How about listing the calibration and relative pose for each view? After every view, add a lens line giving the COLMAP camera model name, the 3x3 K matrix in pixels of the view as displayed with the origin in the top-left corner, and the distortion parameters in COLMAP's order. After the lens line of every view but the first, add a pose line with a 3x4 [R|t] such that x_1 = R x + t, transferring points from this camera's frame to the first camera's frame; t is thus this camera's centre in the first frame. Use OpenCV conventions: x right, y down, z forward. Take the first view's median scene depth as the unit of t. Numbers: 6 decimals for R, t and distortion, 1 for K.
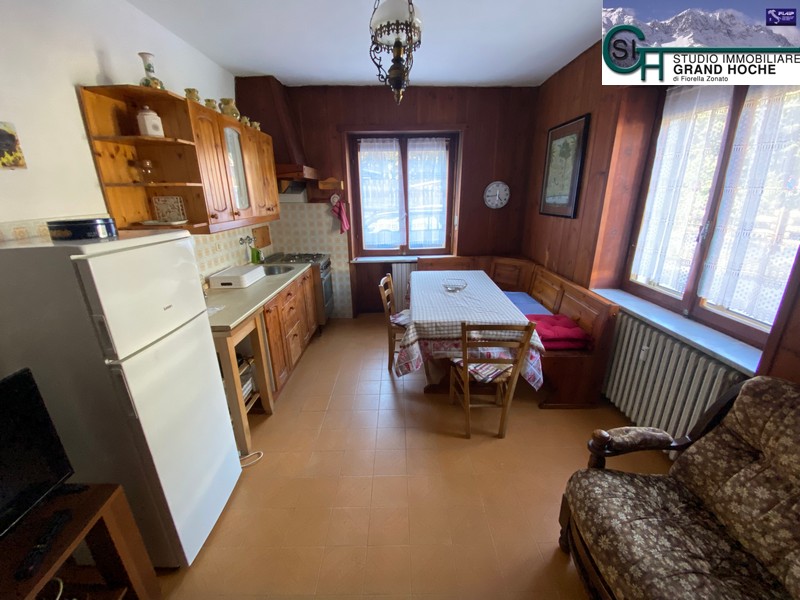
lens RADIAL K [[320.3, 0, 396.6], [0, 320.3, 299.5], [0, 0, 1]] dist [0.031452, -0.025486]
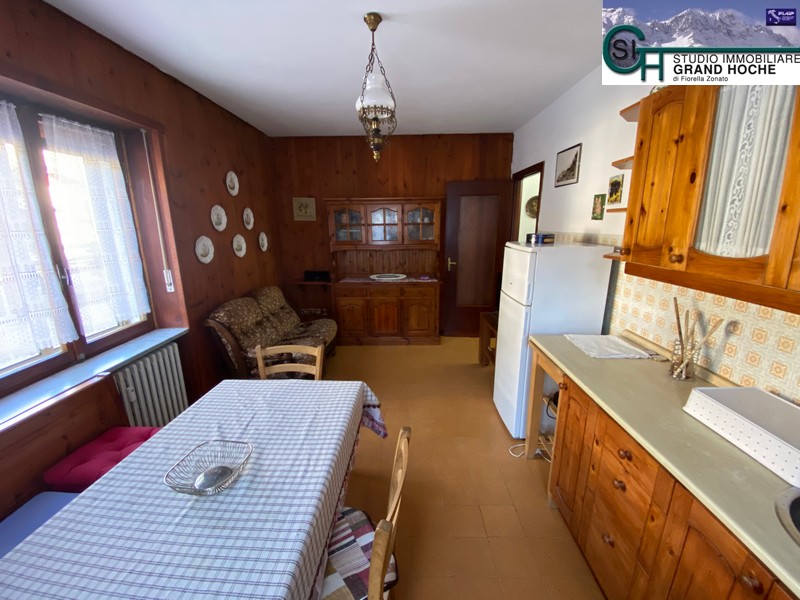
lens RADIAL K [[321.2, 0, 396.4], [0, 321.2, 299.0], [0, 0, 1]] dist [0.026243, -0.025361]
pose [[-0.999274, 0.021799, 0.031236, -0.067432], [0.034827, 0.854998, 0.517461, -0.518397], [-0.015426, 0.518173, -0.855137, 1.557699]]
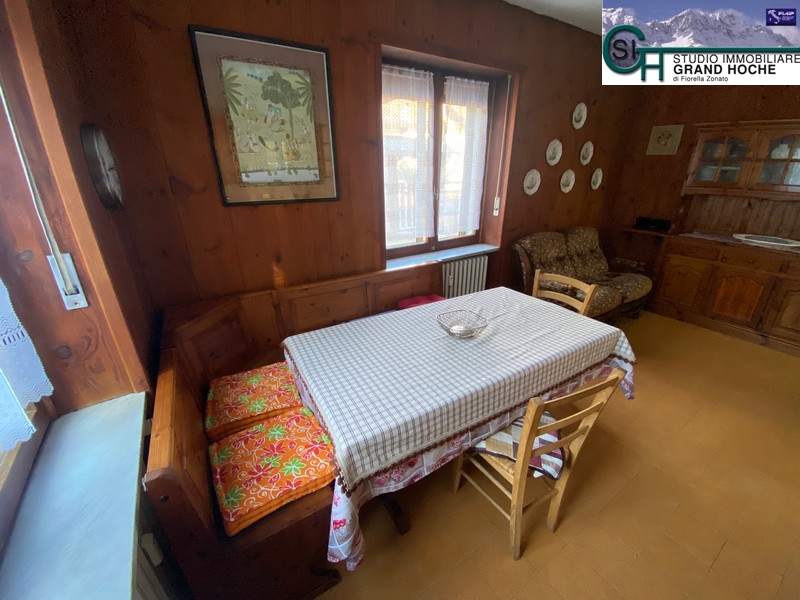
lens RADIAL K [[321.2, 0, 396.4], [0, 321.2, 299.0], [0, 0, 1]] dist [0.026243, -0.025361]
pose [[-0.535184, -0.292996, 0.792295, -0.243869], [0.281236, 0.822614, 0.494179, -0.505317], [-0.796546, 0.487298, -0.357849, 1.625334]]
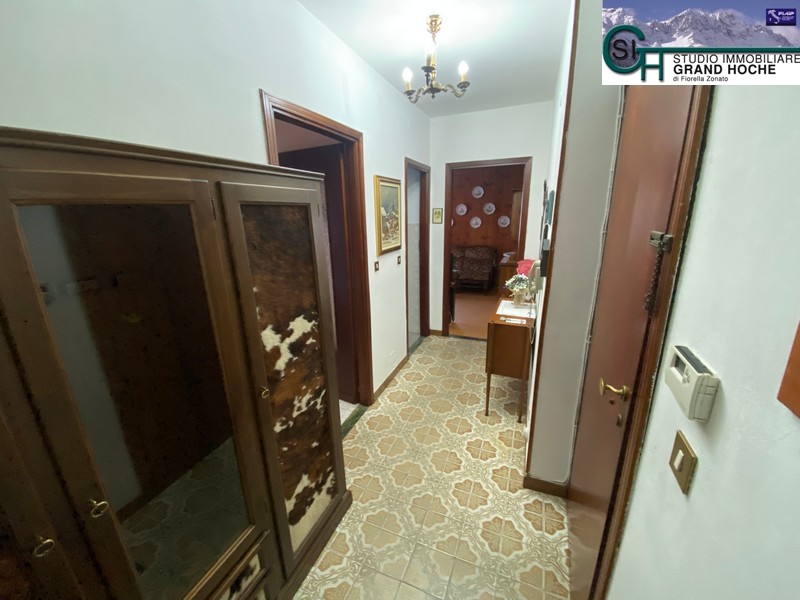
lens RADIAL K [[320.3, 0, 396.6], [0, 320.3, 299.5], [0, 0, 1]] dist [0.031452, -0.025486]
pose [[0.383031, -0.236928, 0.892834, -2.525365], [0.302641, 0.945388, 0.121039, 0.119100], [-0.872752, 0.223846, 0.433817, -0.356135]]
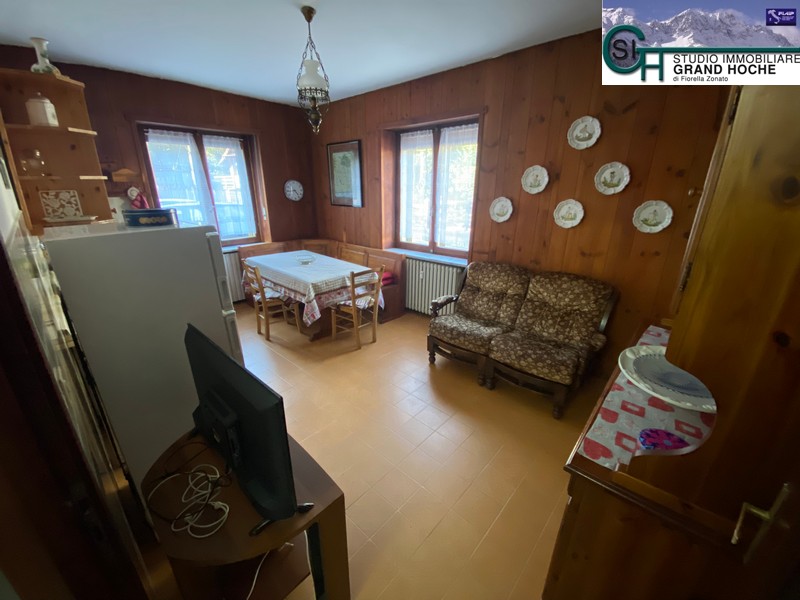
lens RADIAL K [[321.2, 0, 396.4], [0, 321.2, 299.0], [0, 0, 1]] dist [0.026243, -0.025361]
pose [[0.678281, -0.222262, 0.700382, -0.666578], [0.213498, 0.971648, 0.101586, 0.073466], [-0.703103, 0.080626, 0.706503, -0.227249]]
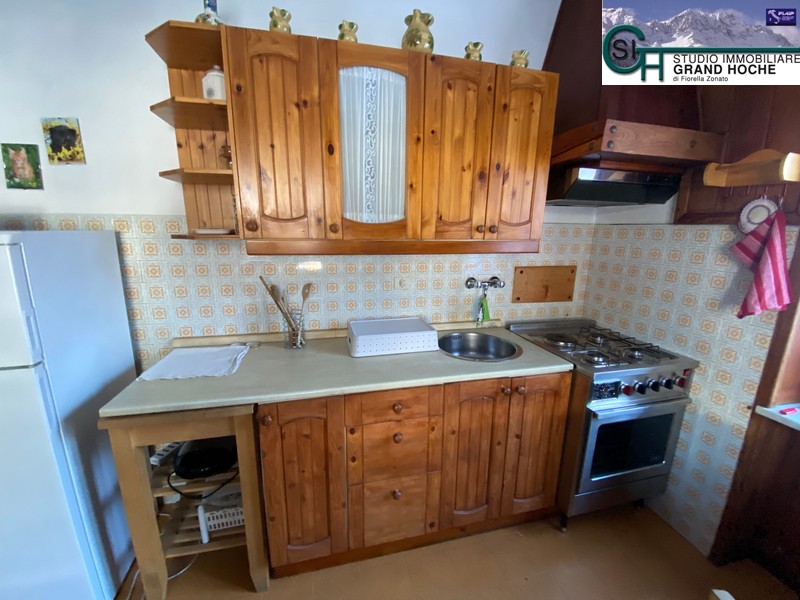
lens RADIAL K [[321.2, 0, 396.4], [0, 321.2, 299.0], [0, 0, 1]] dist [0.026243, -0.025361]
pose [[0.240574, 0.221353, -0.945054, 0.073525], [-0.317101, 0.938148, 0.139014, -0.272925], [0.917372, 0.266234, 0.295886, 1.011849]]
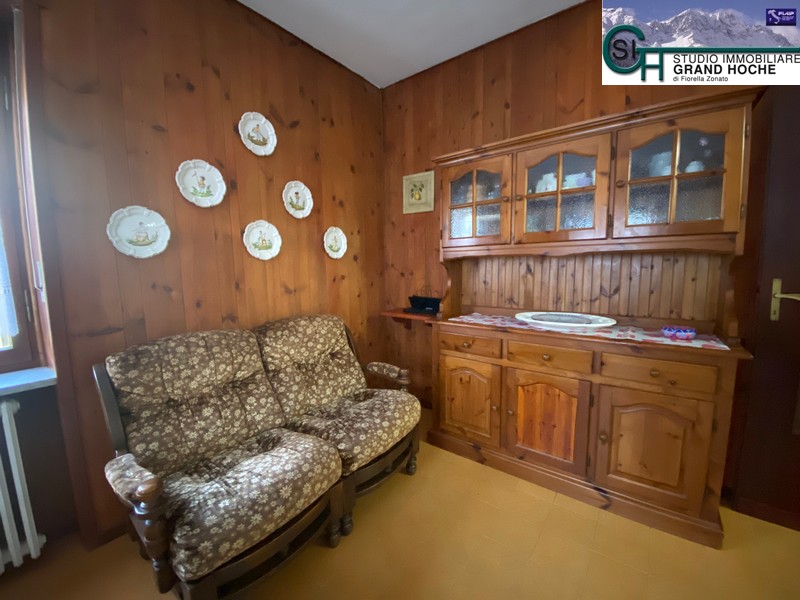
lens RADIAL K [[320.3, 0, 396.6], [0, 320.3, 299.5], [0, 0, 1]] dist [0.031452, -0.025486]
pose [[-0.789687, -0.039325, 0.612248, -0.125740], [0.216810, 0.915663, 0.338458, -0.046136], [-0.573923, 0.400018, -0.714561, 0.636290]]
